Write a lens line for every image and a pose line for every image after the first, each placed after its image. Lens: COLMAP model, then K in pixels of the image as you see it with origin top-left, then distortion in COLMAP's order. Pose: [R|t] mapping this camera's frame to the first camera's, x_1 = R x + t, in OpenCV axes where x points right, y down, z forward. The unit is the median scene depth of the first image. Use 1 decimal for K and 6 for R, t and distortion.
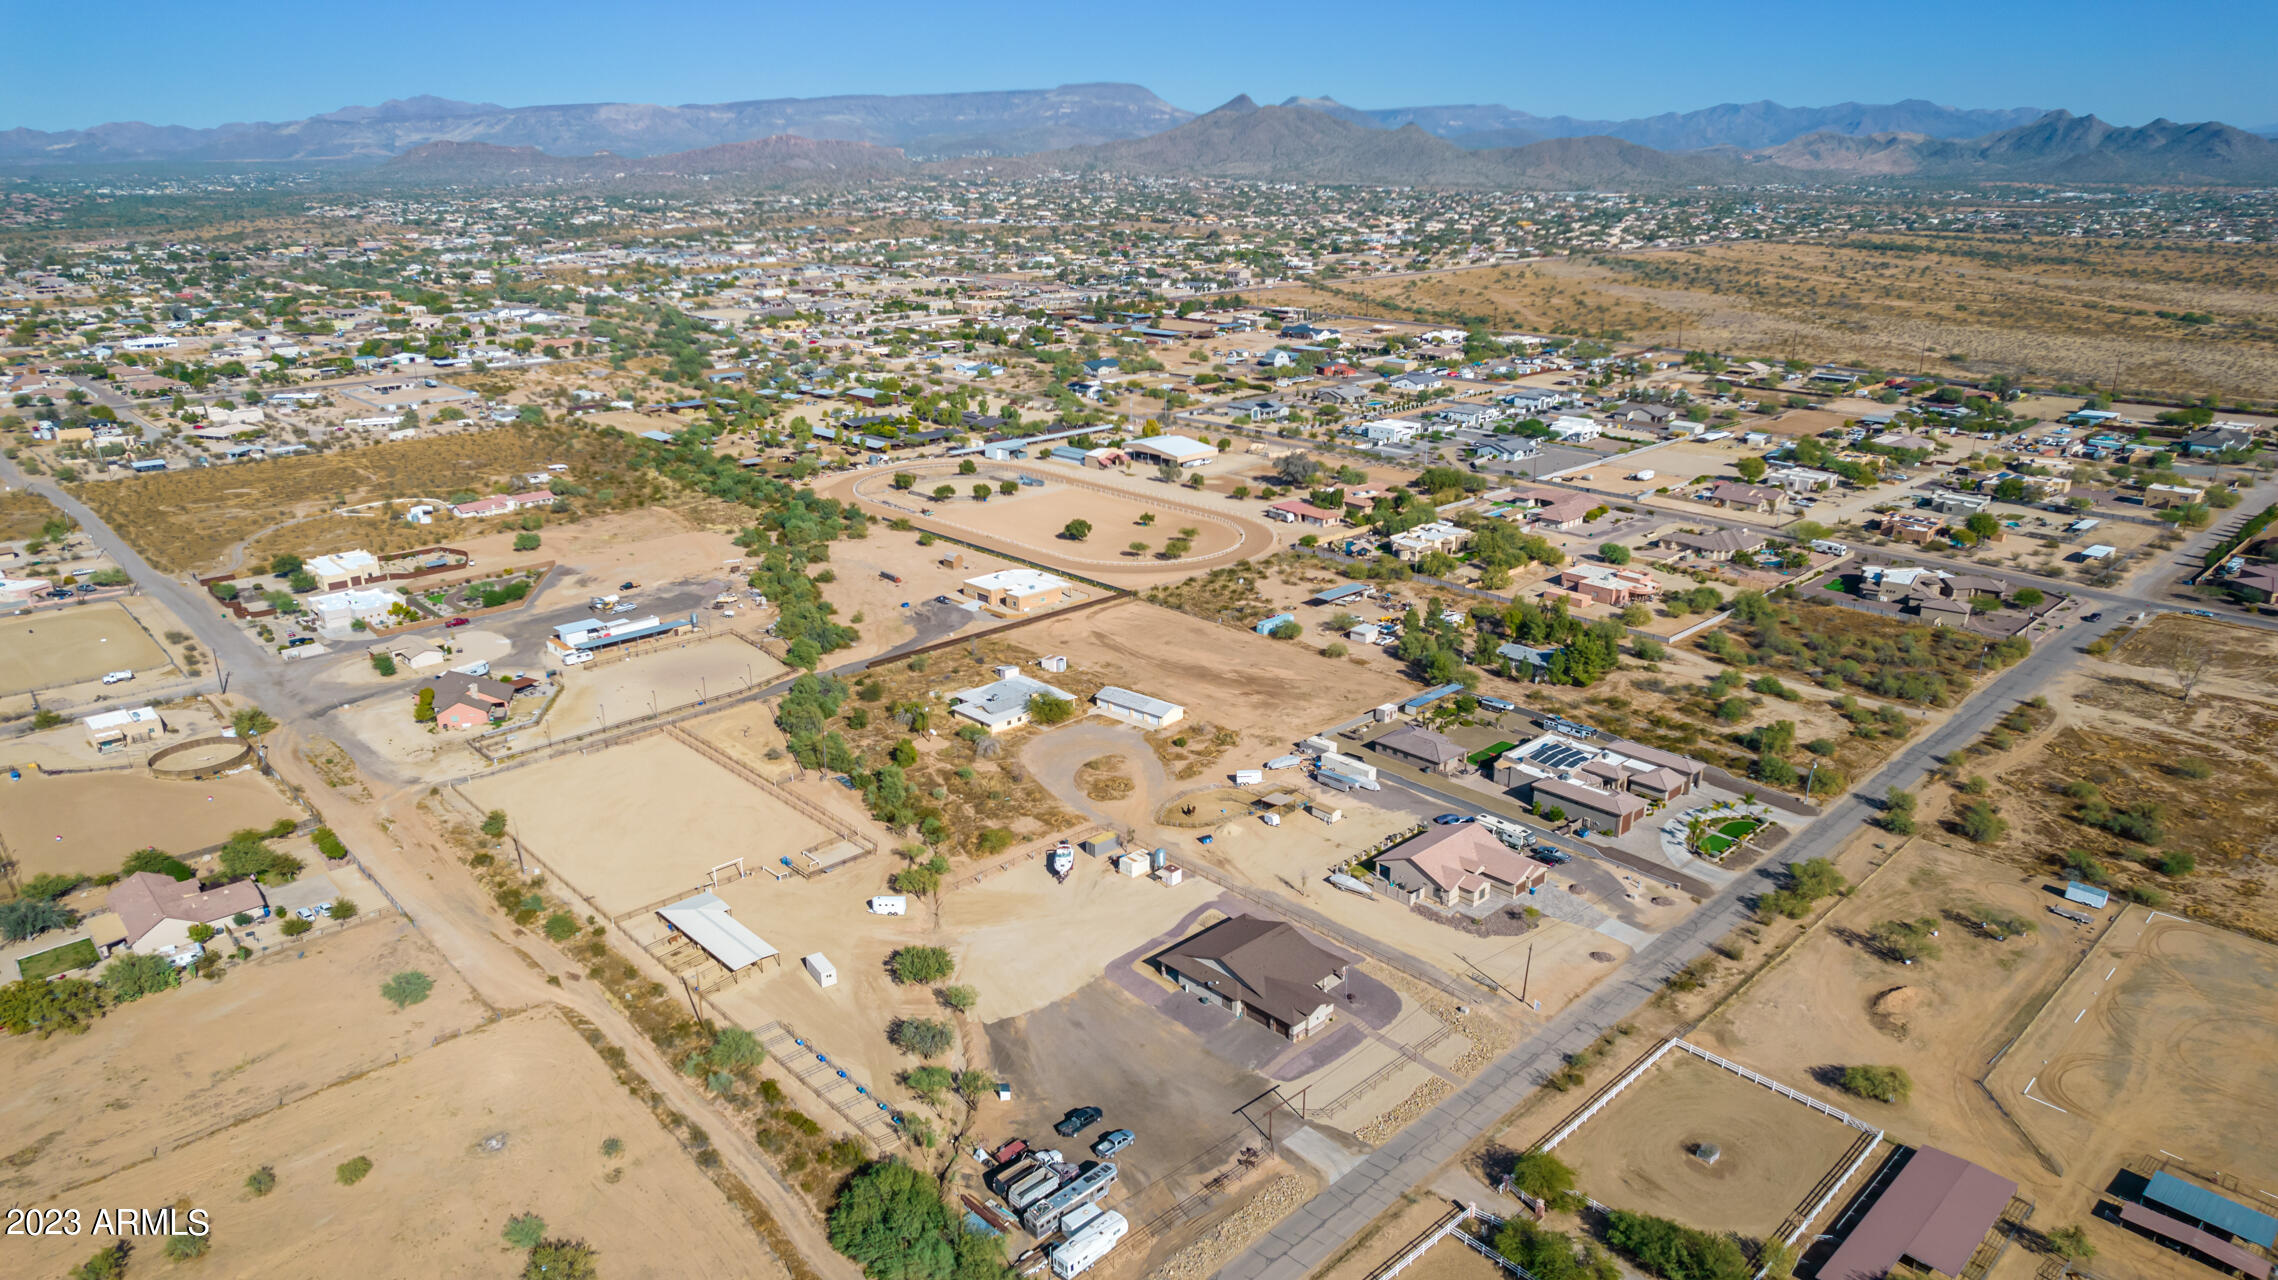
lens RADIAL K [[1462.3, 0, 1143.0], [0, 1462.3, 642.6], [0, 0, 1]] dist [-0.076680, 0.071108]
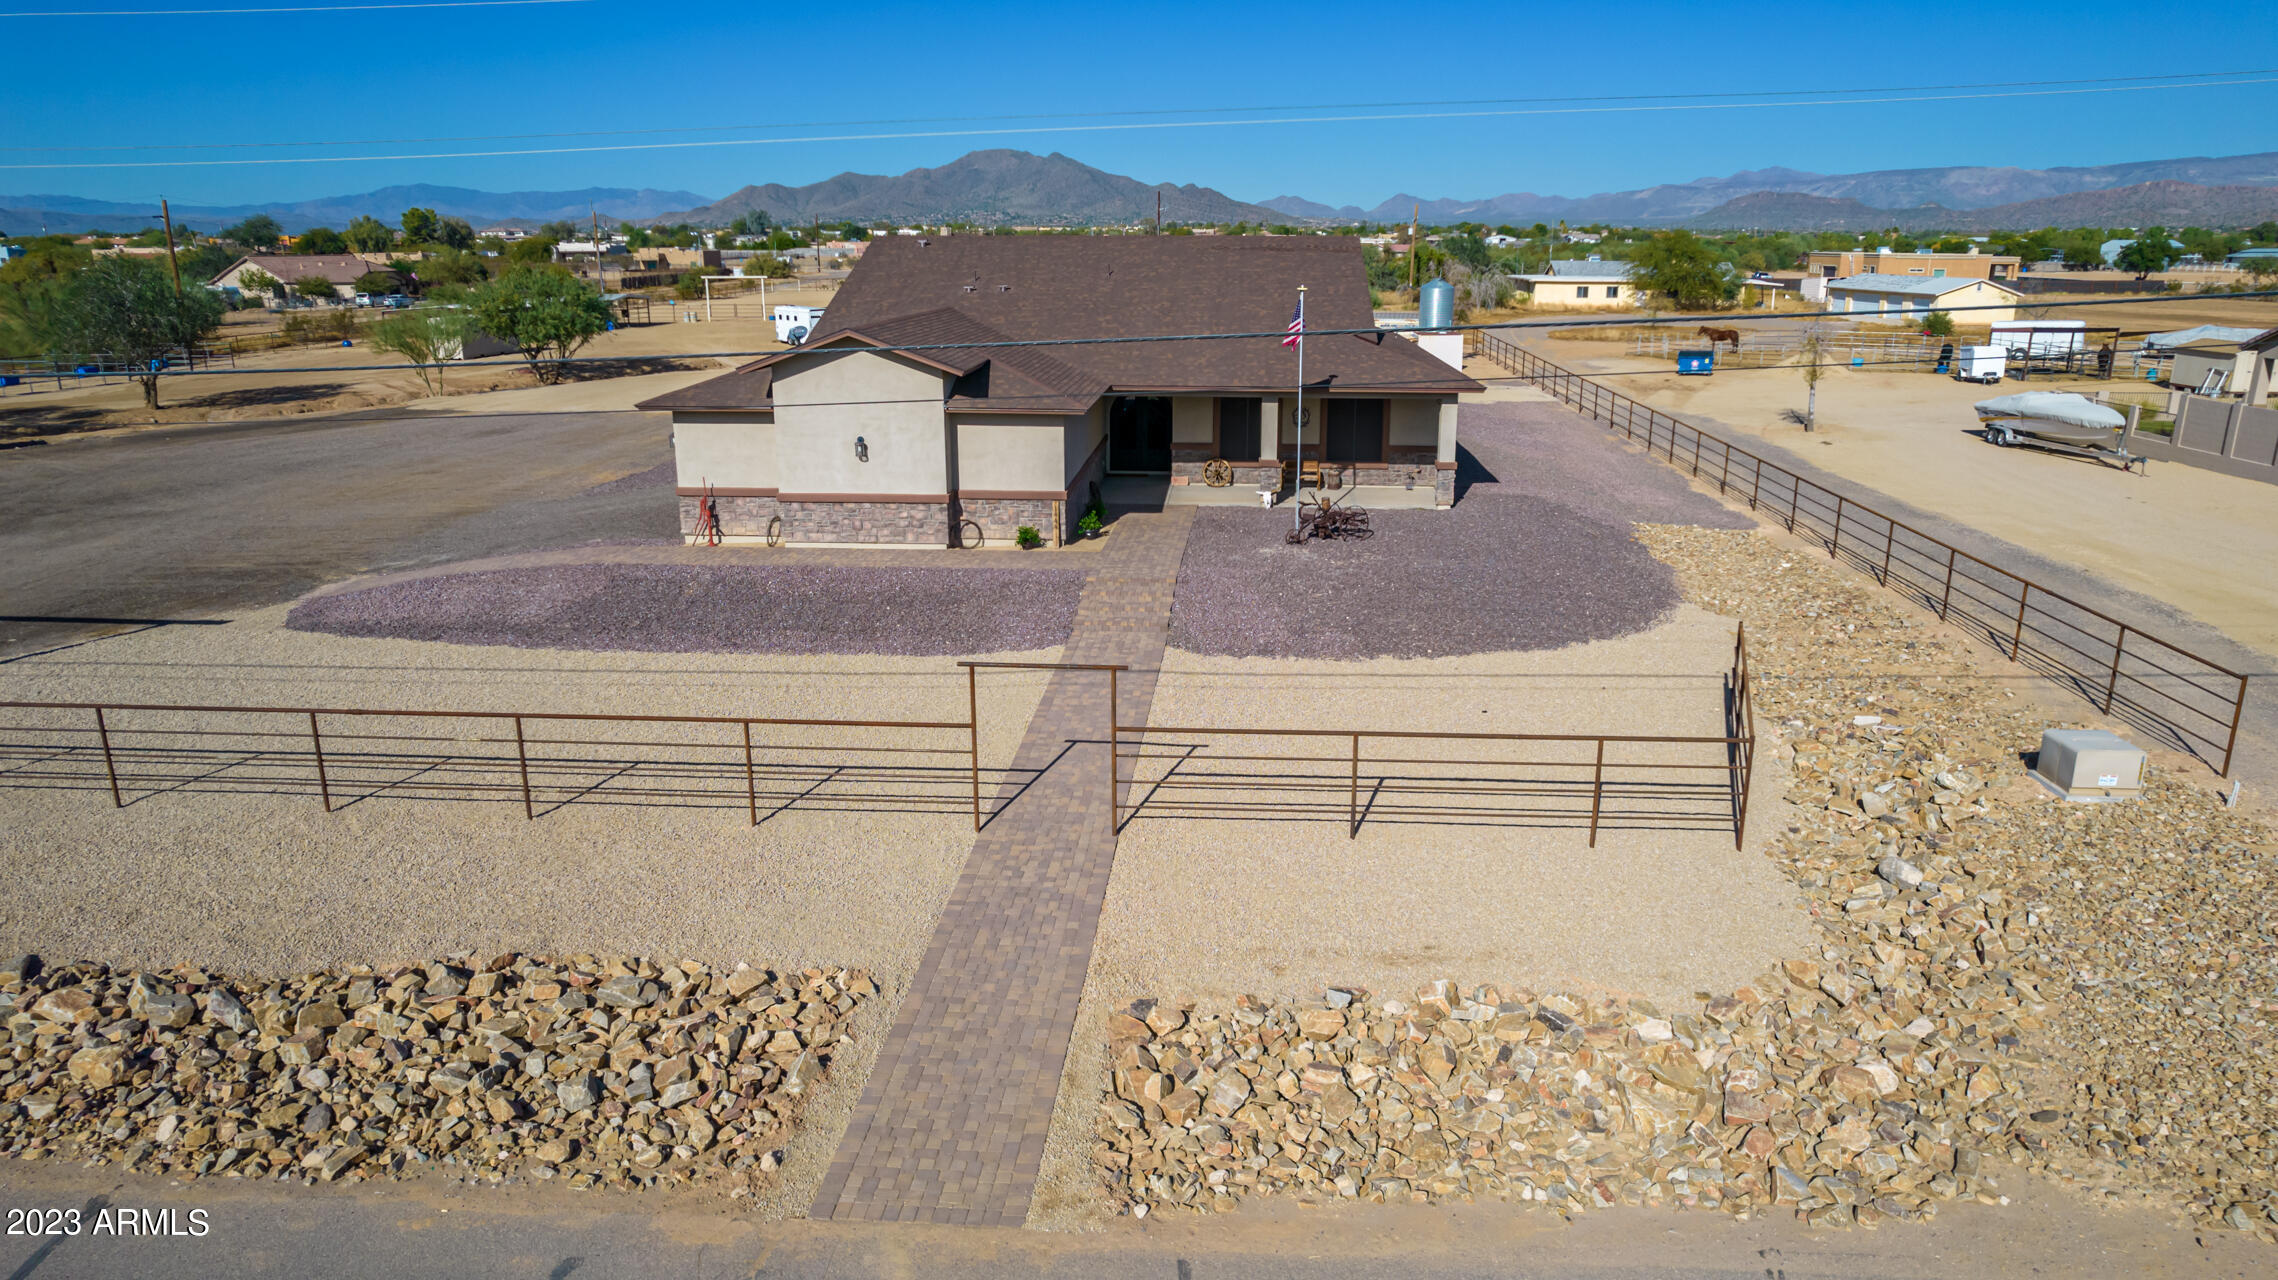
lens RADIAL K [[1475.5, 0, 1142.9], [0, 1475.5, 641.5], [0, 0, 1]] dist [-0.076760, 0.070507]
pose [[0.669975, 0.201808, -0.714428, 0.163823], [-0.239545, 0.969635, 0.049258, 0.169862], [0.702675, 0.138136, 0.697973, 0.590599]]
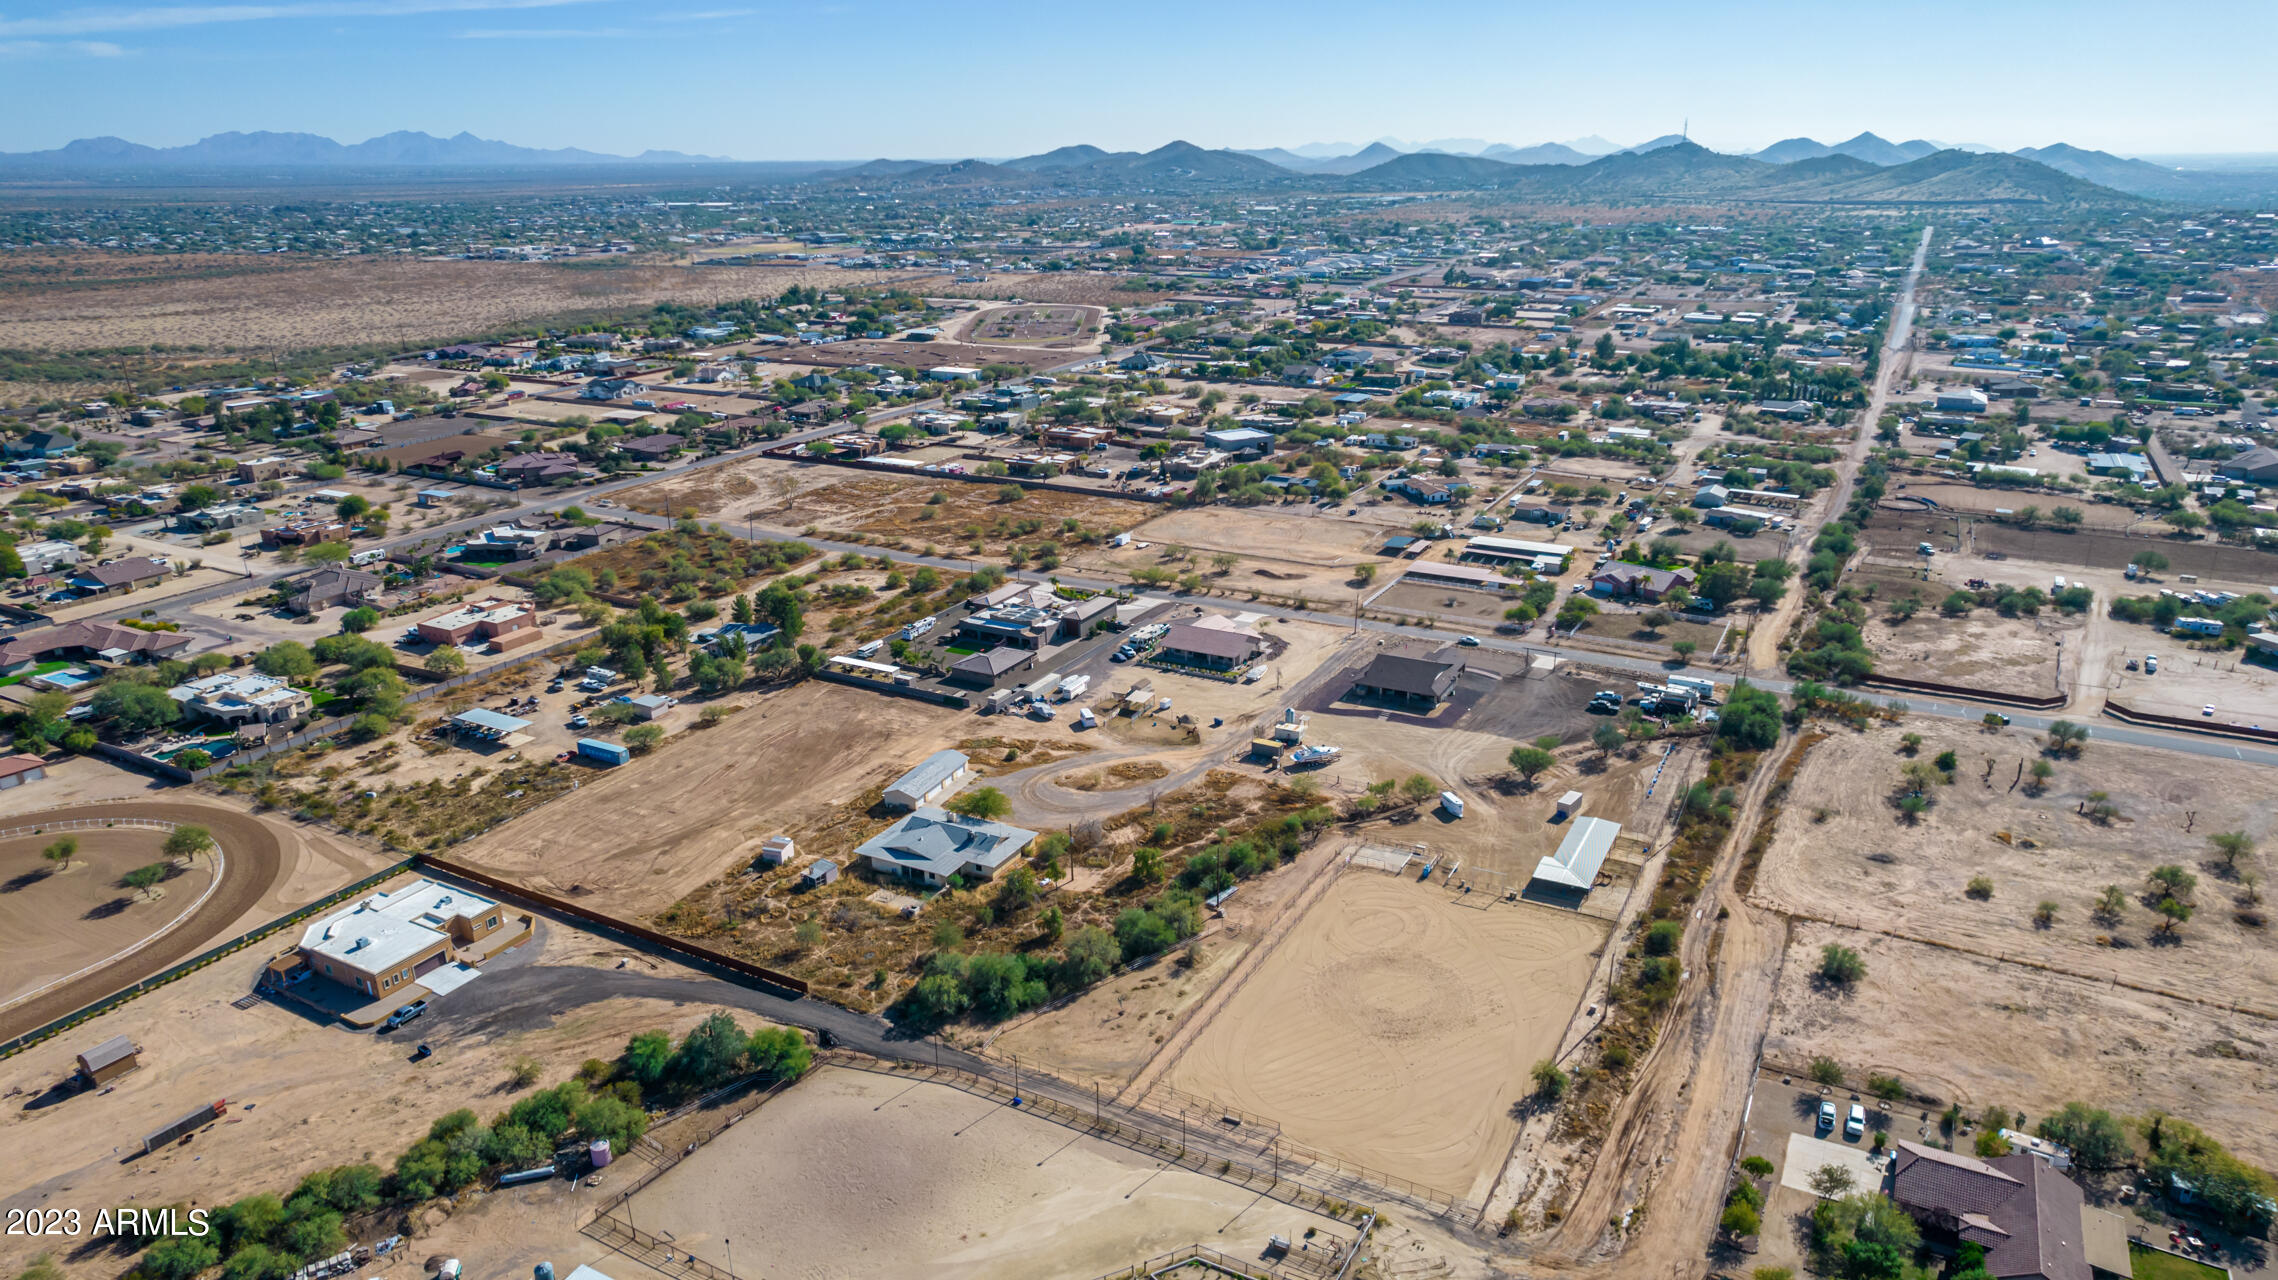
lens RADIAL K [[1462.3, 0, 1143.0], [0, 1462.3, 642.6], [0, 0, 1]] dist [-0.076680, 0.071108]
pose [[-0.307060, -0.301279, 0.902743, -0.801291], [0.315492, 0.862705, 0.395228, -0.328722], [-0.897875, 0.406167, -0.169851, 1.017257]]
